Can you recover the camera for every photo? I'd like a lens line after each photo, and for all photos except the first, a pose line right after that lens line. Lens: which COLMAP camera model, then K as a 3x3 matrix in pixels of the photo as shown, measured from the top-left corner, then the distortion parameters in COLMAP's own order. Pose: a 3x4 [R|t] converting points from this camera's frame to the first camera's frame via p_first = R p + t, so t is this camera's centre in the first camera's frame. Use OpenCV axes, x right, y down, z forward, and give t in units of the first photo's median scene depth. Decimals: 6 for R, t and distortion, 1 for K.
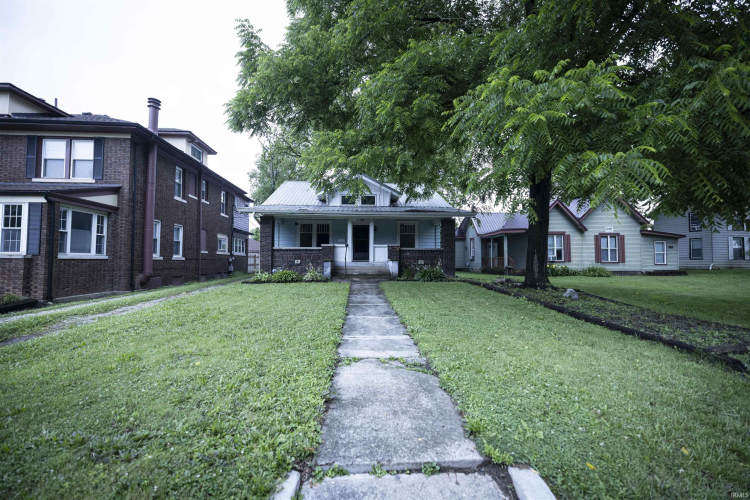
lens RADIAL K [[322.1, 0, 376.6], [0, 322.1, 249.8], [0, 0, 1]] dist [0.008073, -0.000829]
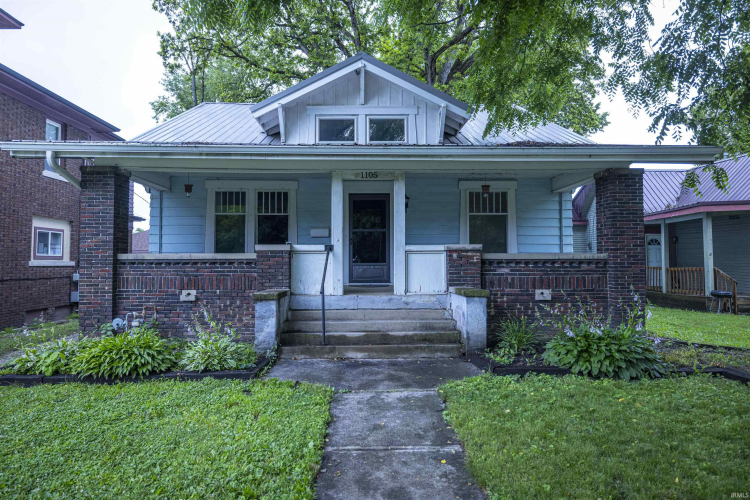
lens RADIAL K [[497.1, 0, 374.8], [0, 497.1, 250.5], [0, 0, 1]] dist [-0.000972, 0.000179]
pose [[0.999360, -0.004677, -0.035476, -0.022996], [0.005160, 0.999895, 0.013525, -0.017373], [0.035409, -0.013699, 0.999279, 0.450867]]
